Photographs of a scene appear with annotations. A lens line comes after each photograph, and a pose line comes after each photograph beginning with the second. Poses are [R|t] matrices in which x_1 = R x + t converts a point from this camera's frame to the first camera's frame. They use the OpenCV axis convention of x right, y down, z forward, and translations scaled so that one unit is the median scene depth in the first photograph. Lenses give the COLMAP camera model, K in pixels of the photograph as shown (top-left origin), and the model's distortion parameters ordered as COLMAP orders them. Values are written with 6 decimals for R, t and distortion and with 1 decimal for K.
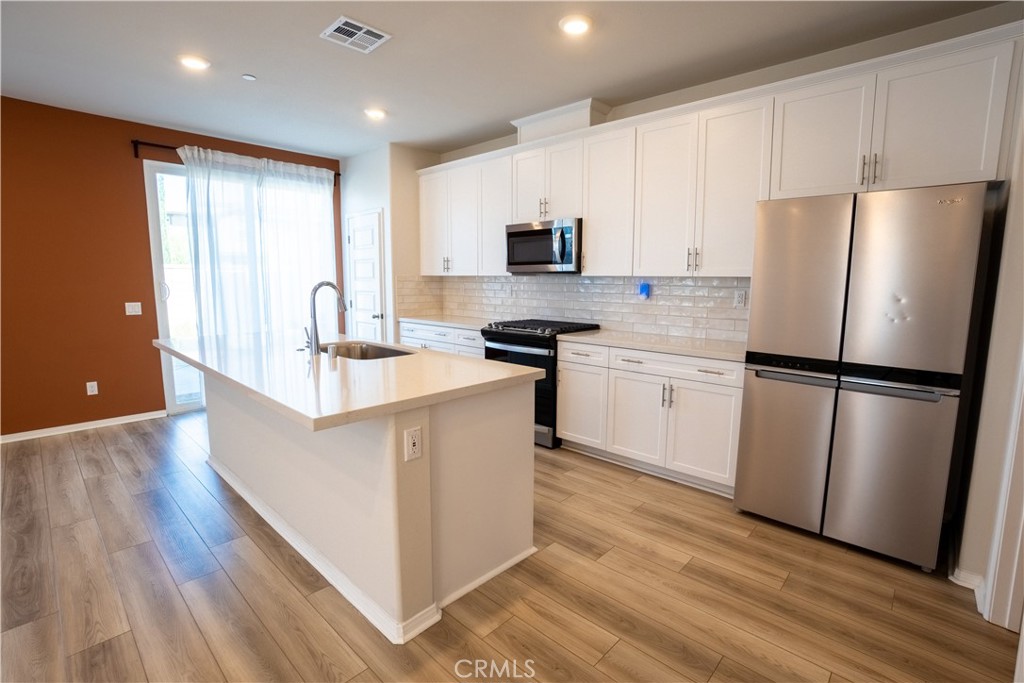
lens RADIAL K [[474.2, 0, 515.3], [0, 474.2, 339.1], [0, 0, 1]] dist [-0.060805, 0.025885]
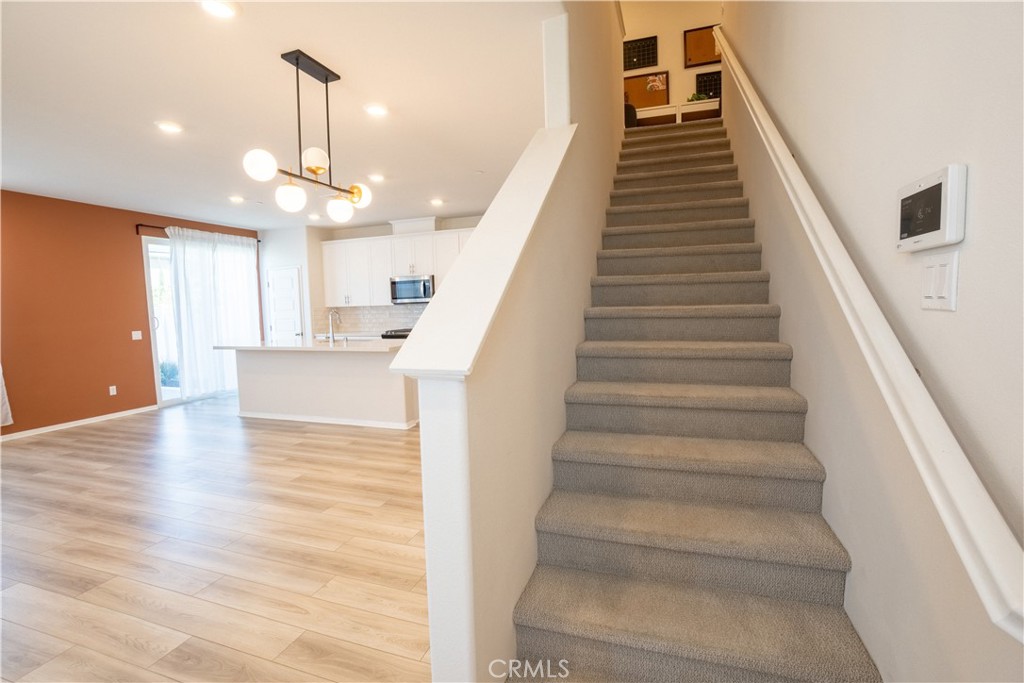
lens RADIAL K [[459.6, 0, 516.9], [0, 459.6, 340.8], [0, 0, 1]] dist [-0.063680, 0.023131]
pose [[0.910281, -0.063349, 0.409115, -0.314081], [0.083978, 0.995933, -0.032637, 0.102799], [-0.405383, 0.064065, 0.911899, -0.806635]]
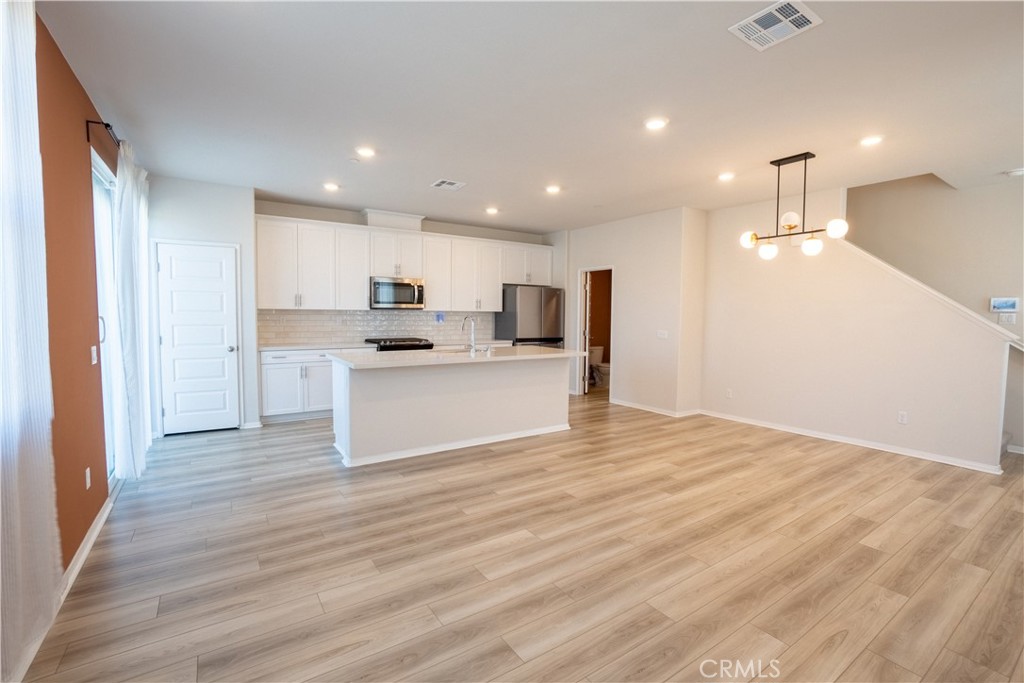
lens RADIAL K [[459.6, 0, 516.9], [0, 459.6, 340.8], [0, 0, 1]] dist [-0.063680, 0.023131]
pose [[0.220800, -0.063407, 0.973256, -1.369970], [0.113712, 0.992753, 0.038879, -0.041825], [-0.968668, 0.102086, 0.226410, 0.239501]]
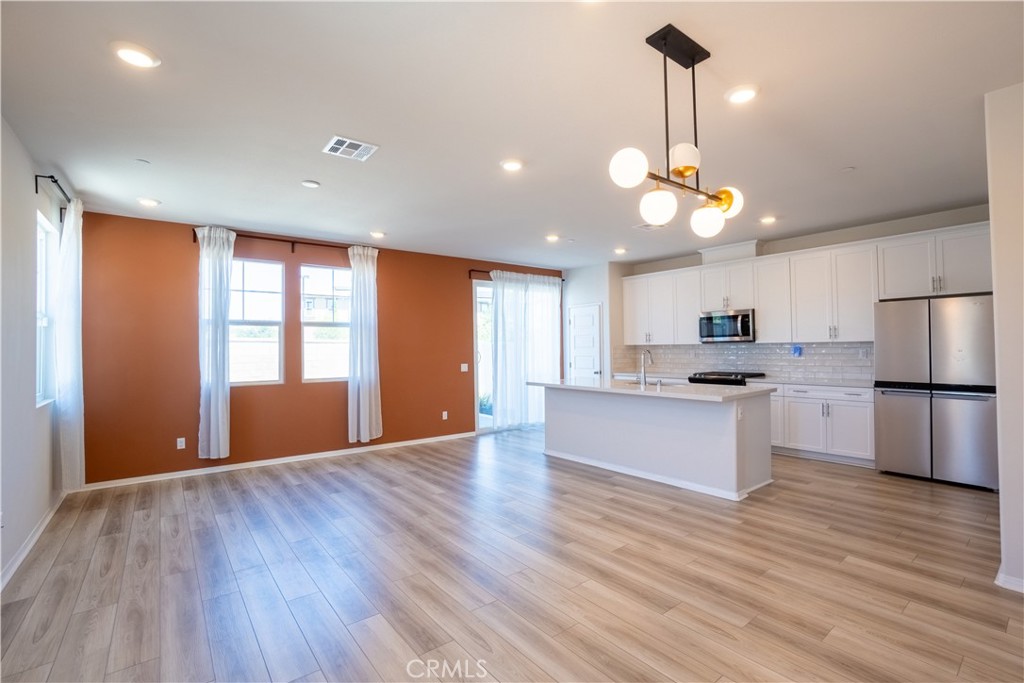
lens RADIAL K [[463.1, 0, 515.4], [0, 463.1, 339.0], [0, 0, 1]] dist [-0.062558, 0.023123]
pose [[0.988189, -0.022537, -0.151576, -0.406582], [0.000431, 0.989531, -0.144320, 0.074041], [0.153242, 0.142550, 0.977853, -0.623504]]
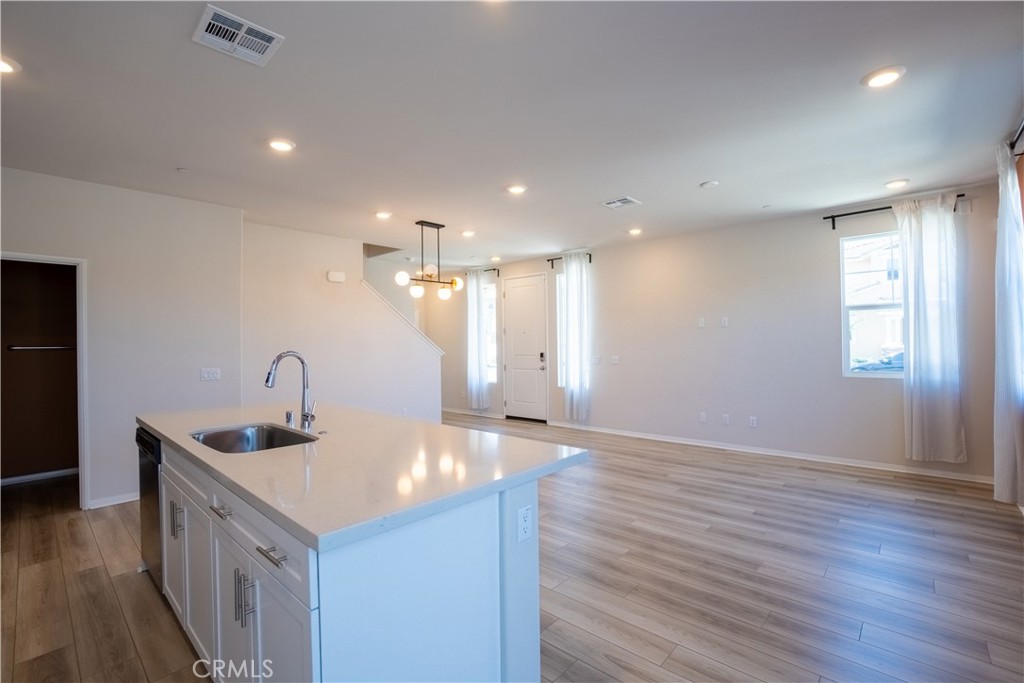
lens RADIAL K [[459.6, 0, 516.9], [0, 459.6, 340.8], [0, 0, 1]] dist [-0.063680, 0.023131]
pose [[-0.999818, 0.005253, -0.018357, -0.512933], [0.002952, 0.992377, 0.123203, -0.154510], [0.018864, 0.123126, -0.992212, 1.159267]]
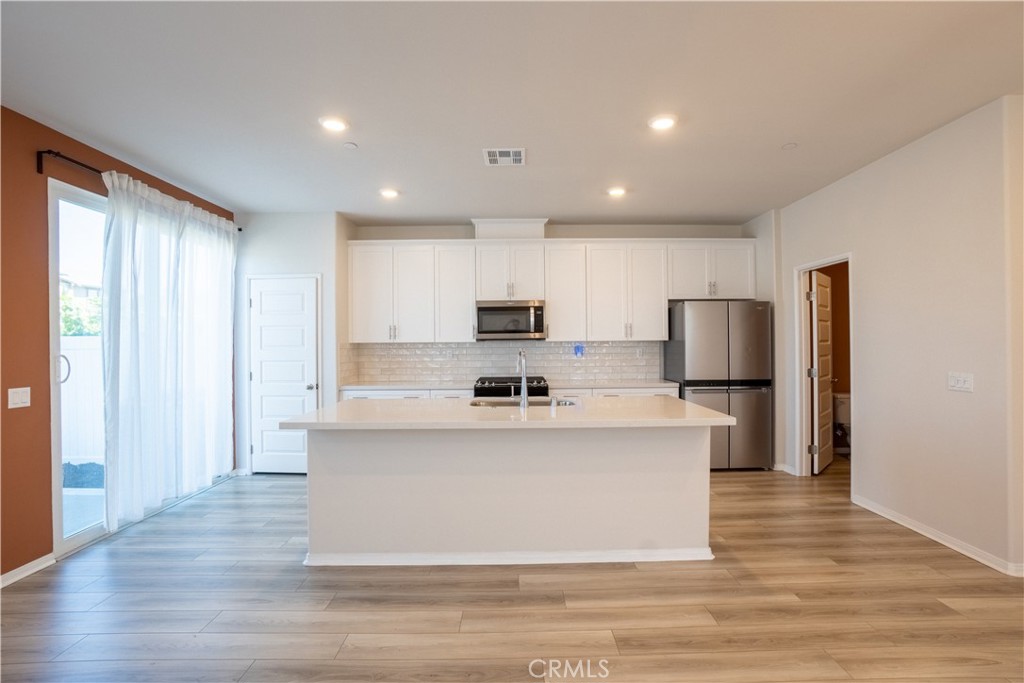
lens RADIAL K [[459.6, 0, 516.9], [0, 459.6, 340.8], [0, 0, 1]] dist [-0.063680, 0.023131]
pose [[0.724949, -0.010036, 0.688729, -0.769459], [0.101081, 0.990619, -0.091962, -0.018613], [-0.681345, 0.136285, 0.719163, 0.085307]]
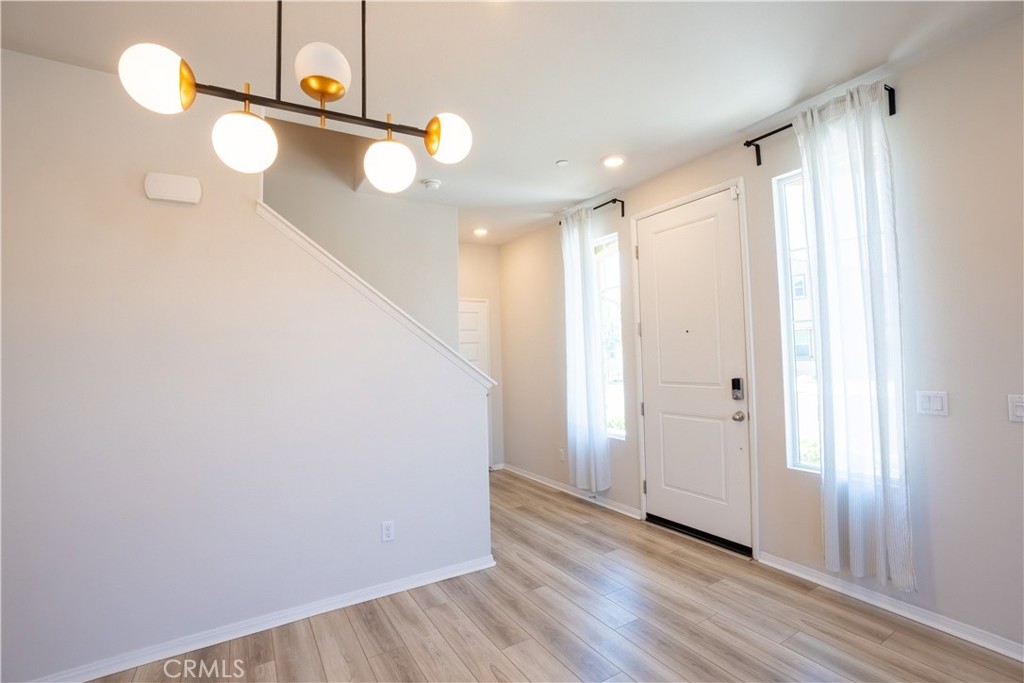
lens RADIAL K [[463.1, 0, 515.4], [0, 463.1, 339.0], [0, 0, 1]] dist [-0.062558, 0.023123]
pose [[-0.962879, 0.030420, 0.268213, -0.502866], [0.055326, 0.994776, 0.085793, -0.027403], [-0.264202, 0.097448, -0.959532, 0.148251]]
